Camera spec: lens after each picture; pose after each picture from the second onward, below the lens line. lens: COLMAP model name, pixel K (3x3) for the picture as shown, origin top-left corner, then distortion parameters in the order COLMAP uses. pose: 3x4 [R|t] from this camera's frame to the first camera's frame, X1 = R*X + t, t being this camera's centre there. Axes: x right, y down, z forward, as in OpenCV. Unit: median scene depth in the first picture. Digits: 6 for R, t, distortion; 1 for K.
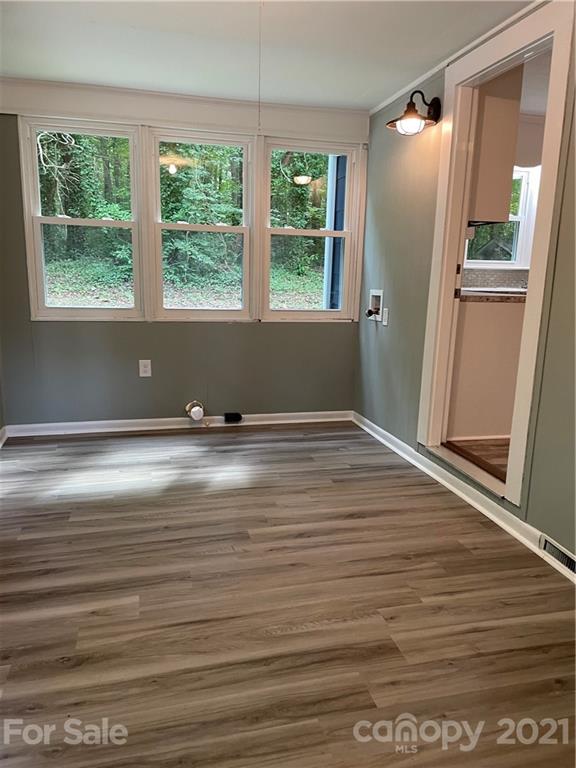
lens RADIAL K [[585.0, 0, 289.7], [0, 585.0, 384.3], [0, 0, 1]] dist [0.050131, -0.051217]
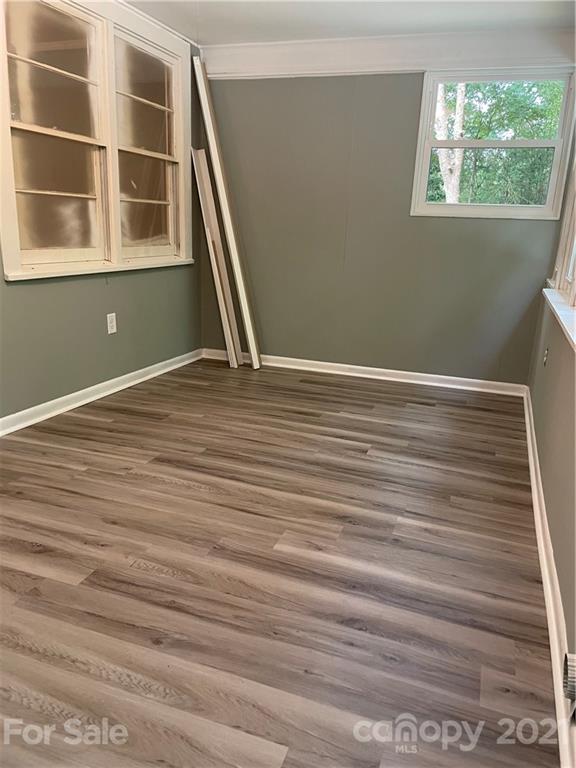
lens RADIAL K [[585.0, 0, 287.3], [0, 585.0, 384.6], [0, 0, 1]] dist [0.050131, -0.051217]
pose [[-0.827687, -0.208235, 0.521126, -0.762350], [0.046732, 0.899808, 0.433775, -0.320029], [-0.559241, 0.383384, -0.735029, 1.679655]]
